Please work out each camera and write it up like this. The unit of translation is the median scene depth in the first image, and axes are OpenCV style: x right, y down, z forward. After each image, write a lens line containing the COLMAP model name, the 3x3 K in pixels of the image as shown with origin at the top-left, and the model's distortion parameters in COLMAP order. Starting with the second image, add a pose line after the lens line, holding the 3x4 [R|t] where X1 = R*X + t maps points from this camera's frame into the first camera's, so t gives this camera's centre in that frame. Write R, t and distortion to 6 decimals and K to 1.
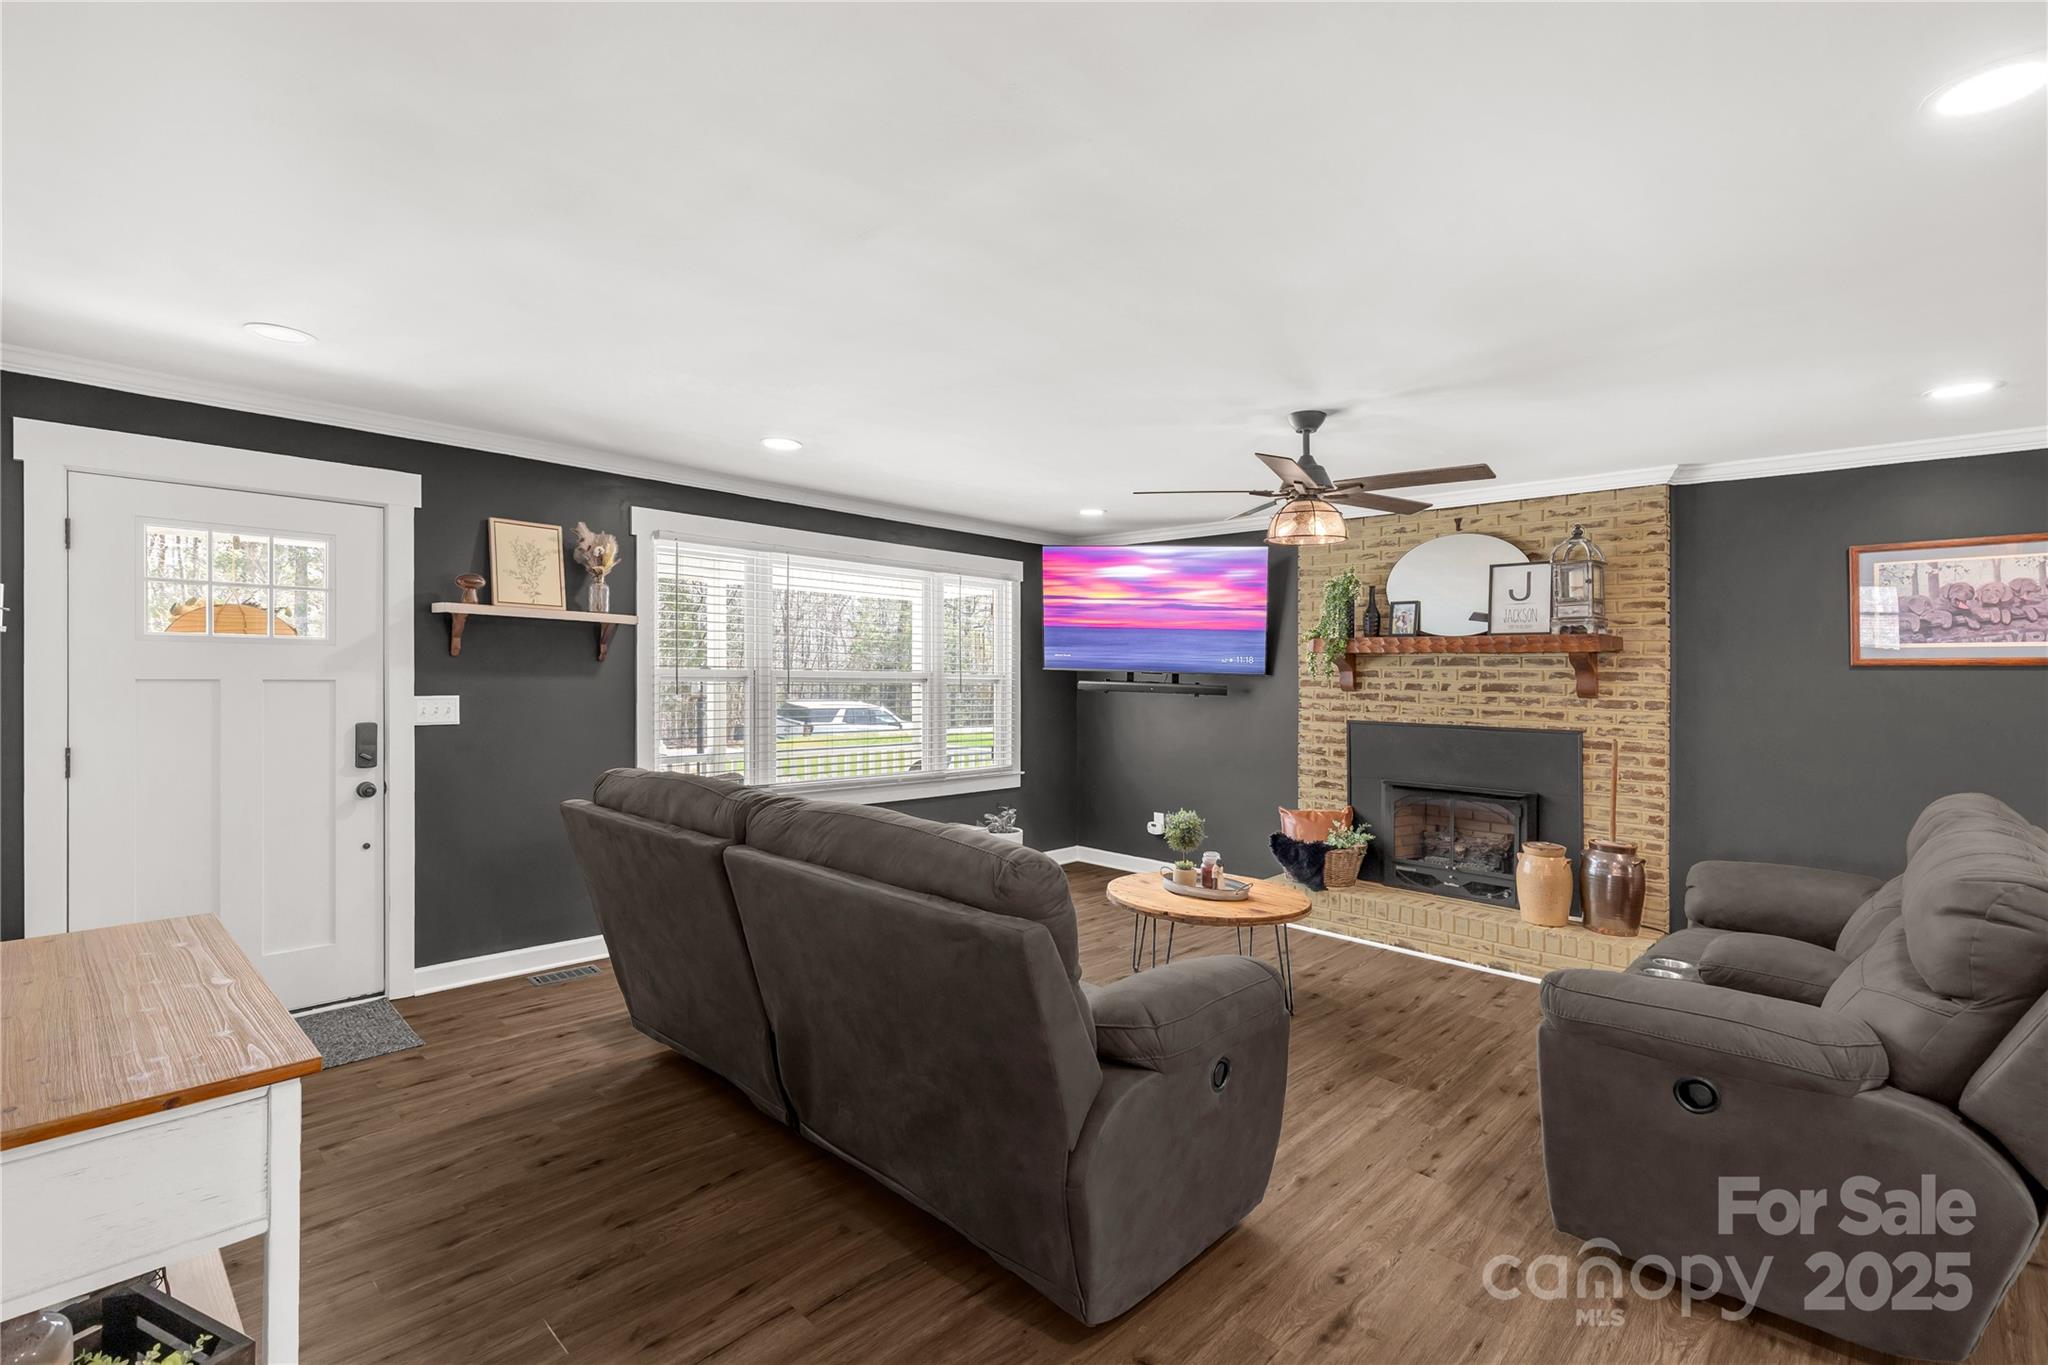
lens RADIAL K [[928.9, 0, 1032.4], [0, 928.9, 687.1], [0, 0, 1]] dist [0.008185, -0.002438]
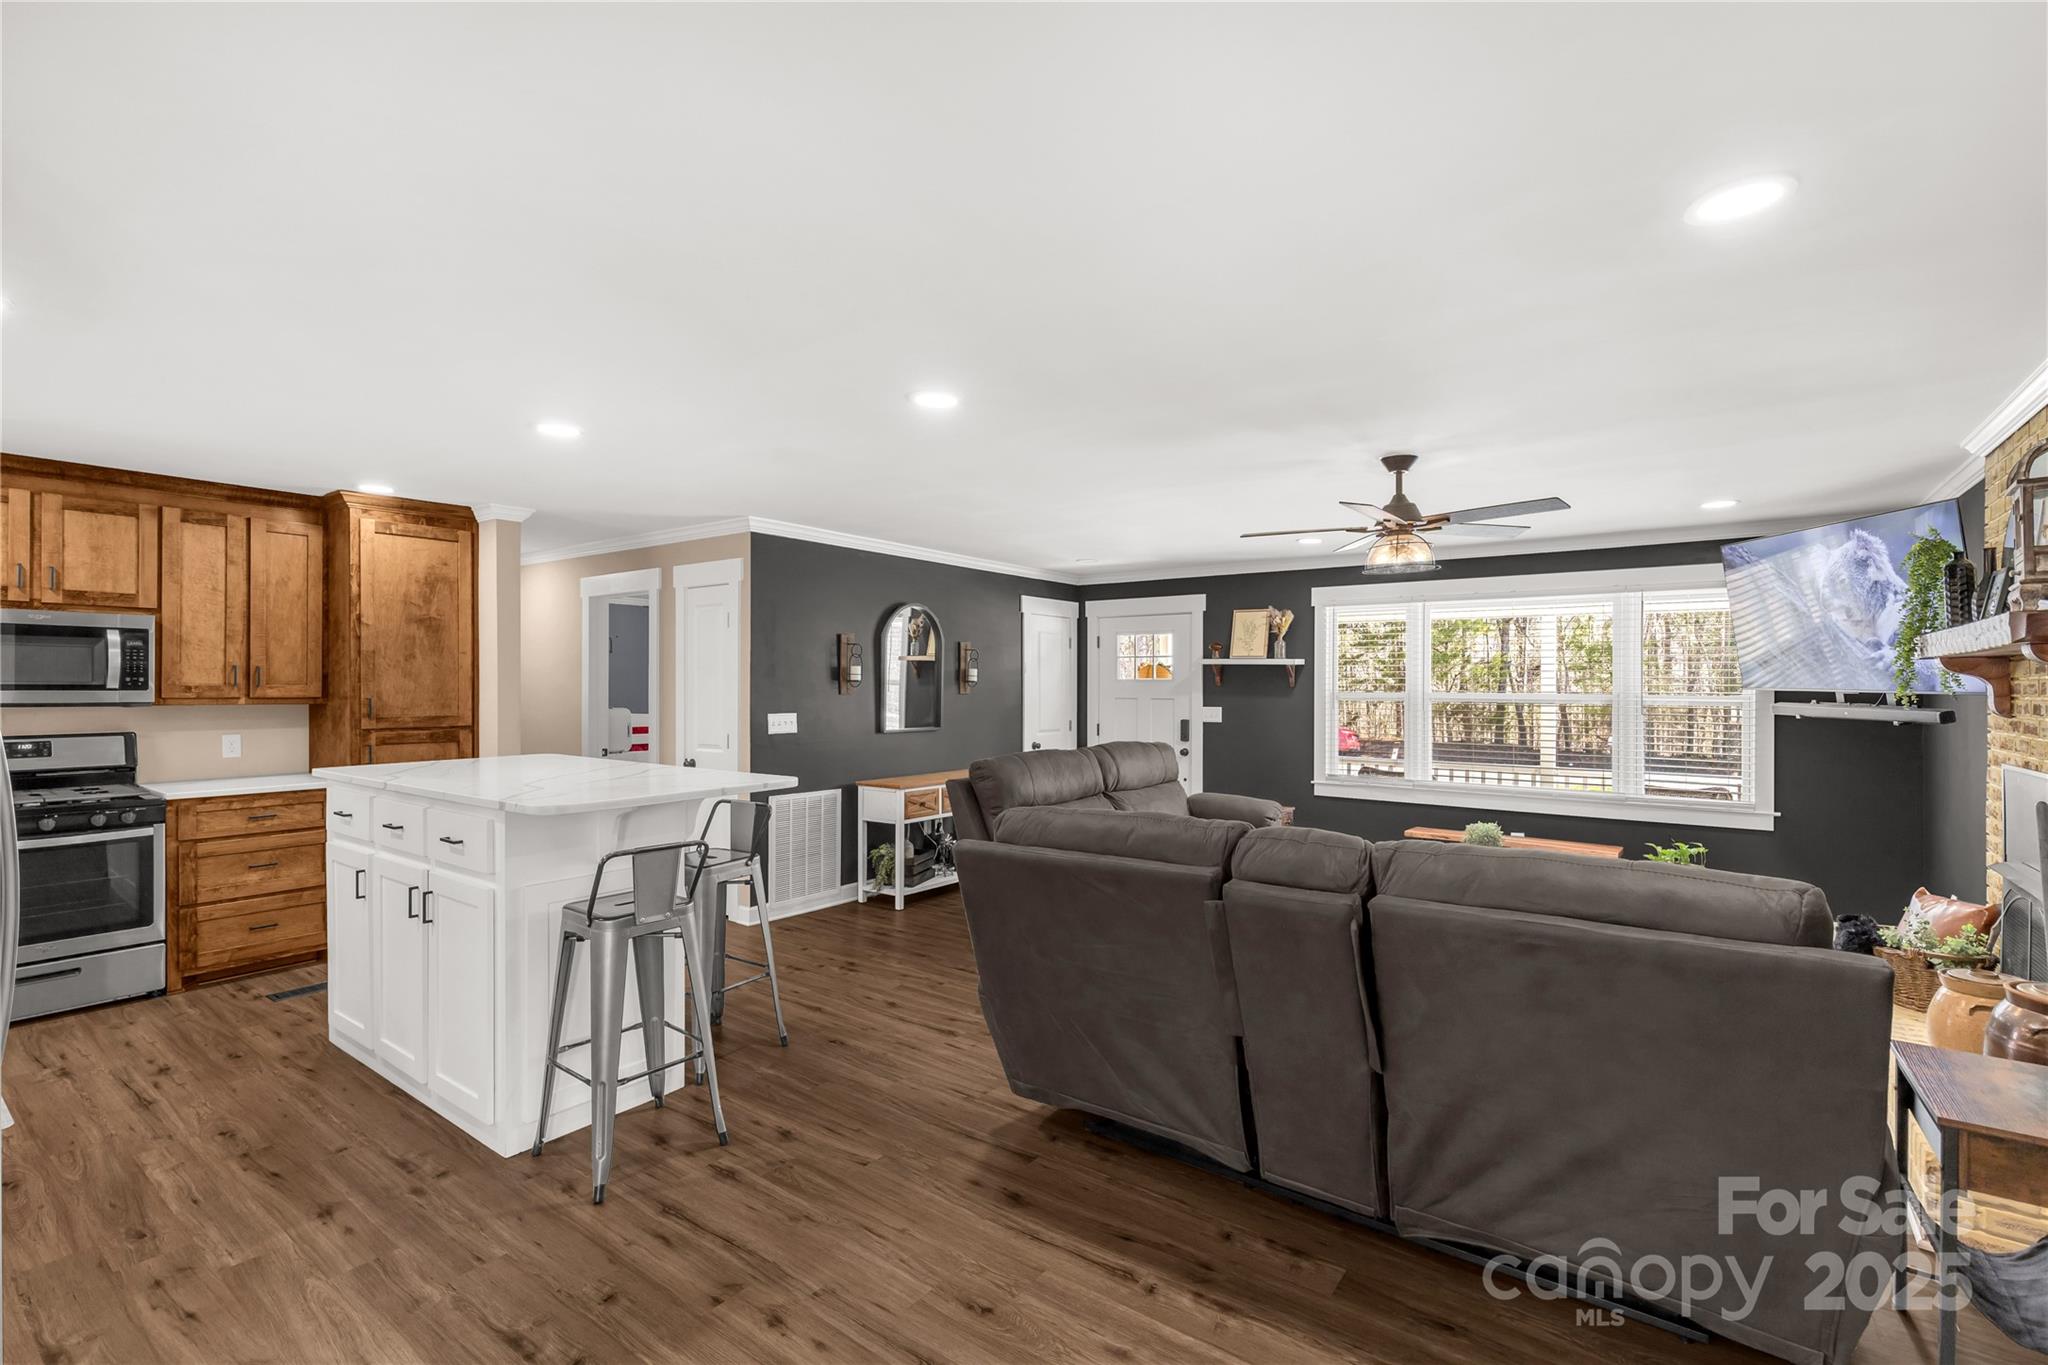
lens RADIAL K [[928.9, 0, 1005.4], [0, 928.9, 691.1], [0, 0, 1]] dist [0.008185, -0.002438]
pose [[0.111403, -0.012426, -0.993698, 1.050417], [-0.019366, 0.999705, -0.014672, 0.011125], [0.993587, 0.020879, 0.111129, 0.311696]]
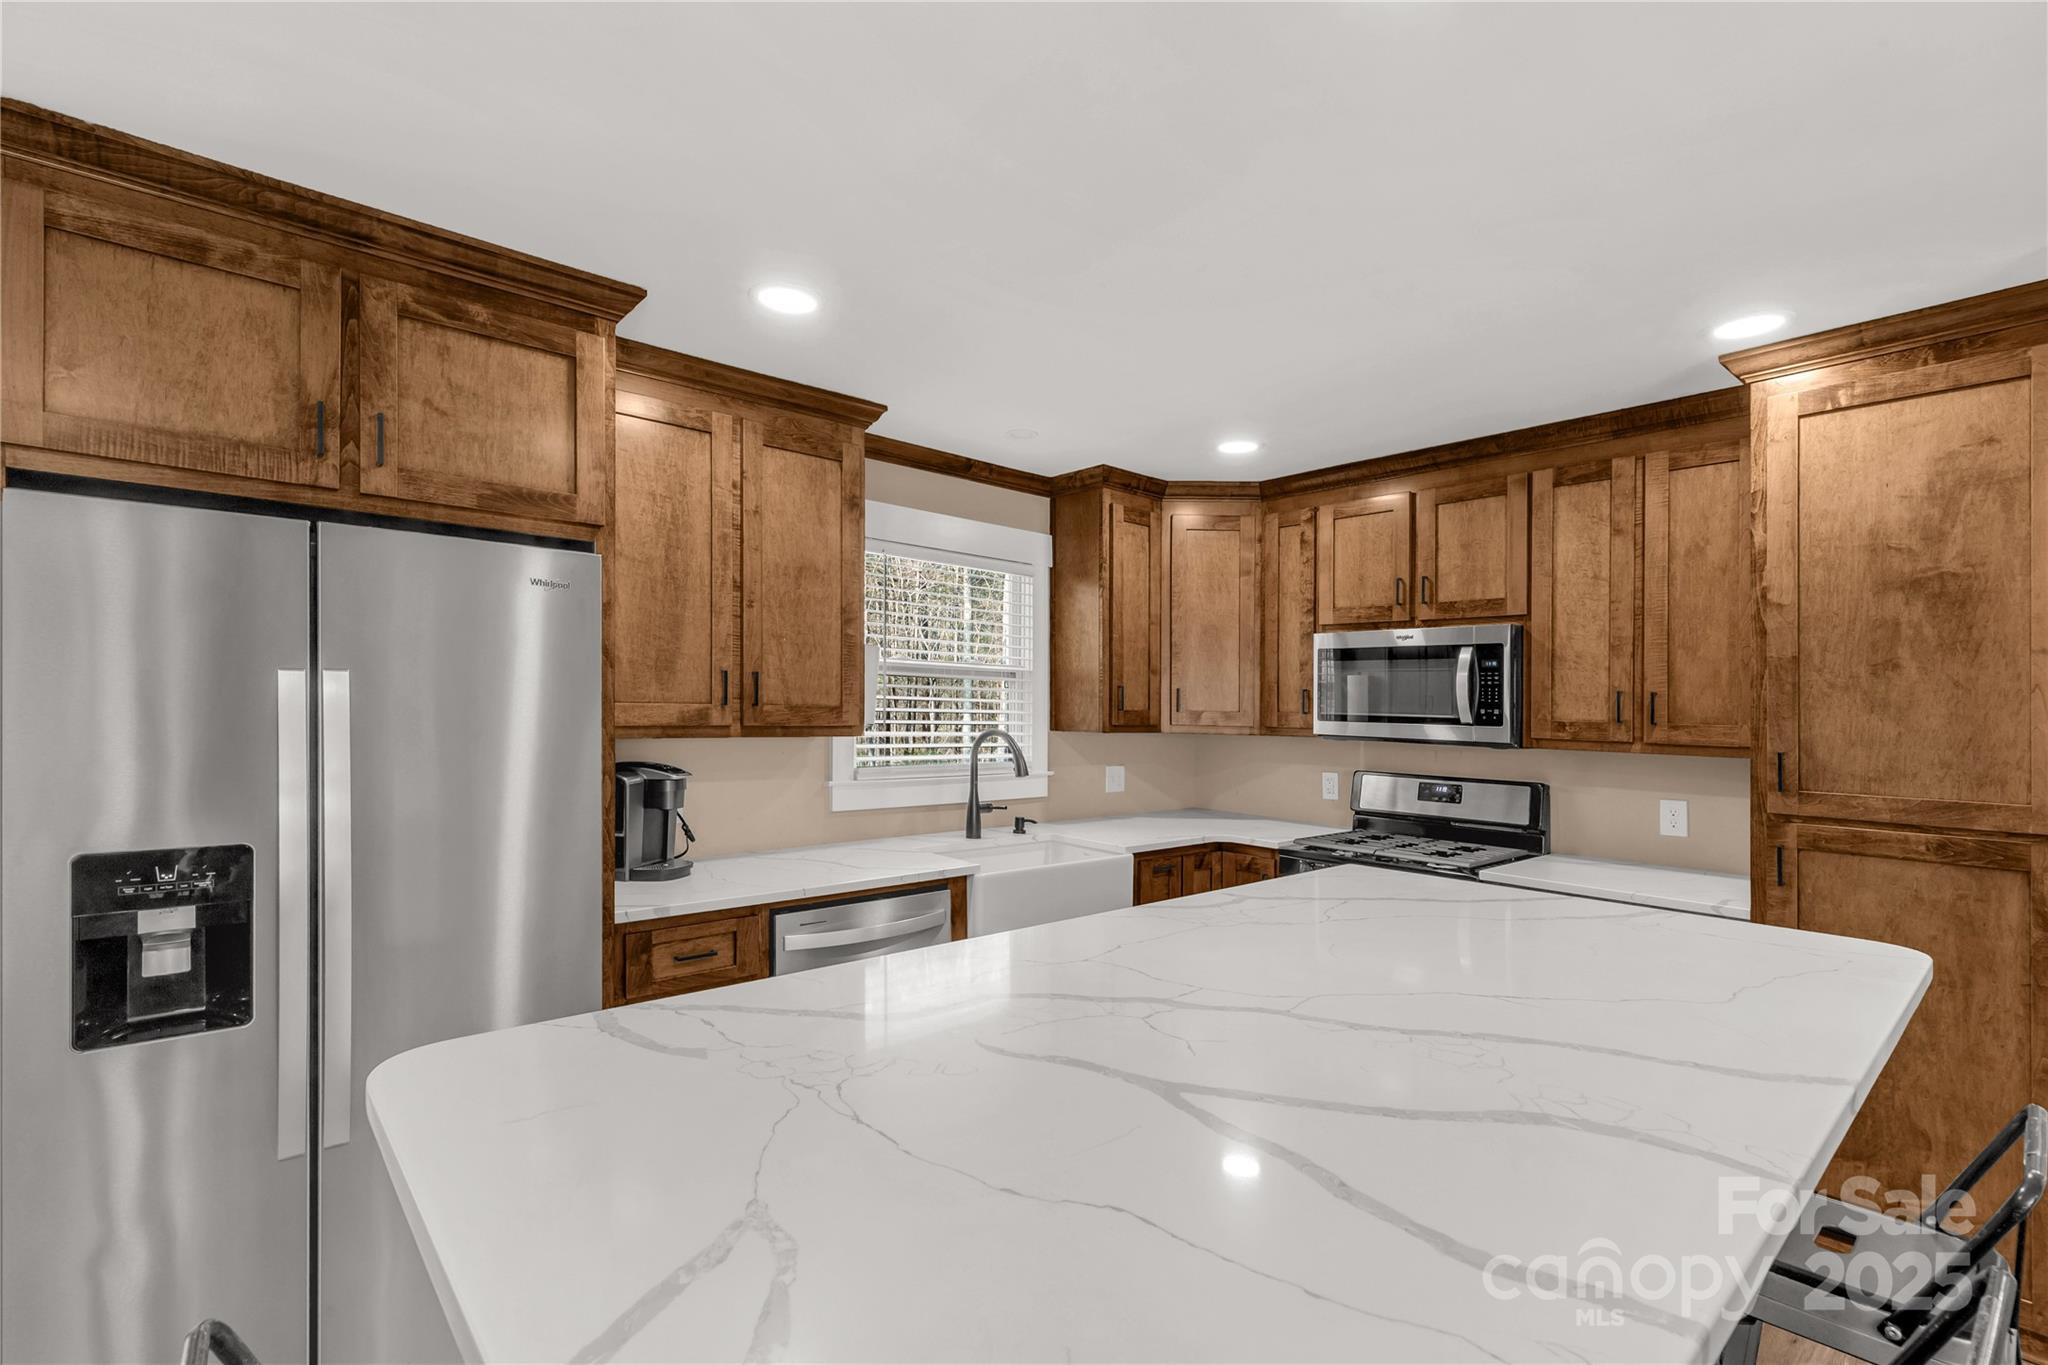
lens RADIAL K [[928.9, 0, 1016.4], [0, 928.9, 695.1], [0, 0, 1]] dist [0.008185, -0.002438]
pose [[-0.994608, -0.037776, 0.096579, 0.297048], [-0.036779, 0.999250, 0.012087, -0.005340], [-0.096963, 0.008470, -0.995252, 0.278908]]
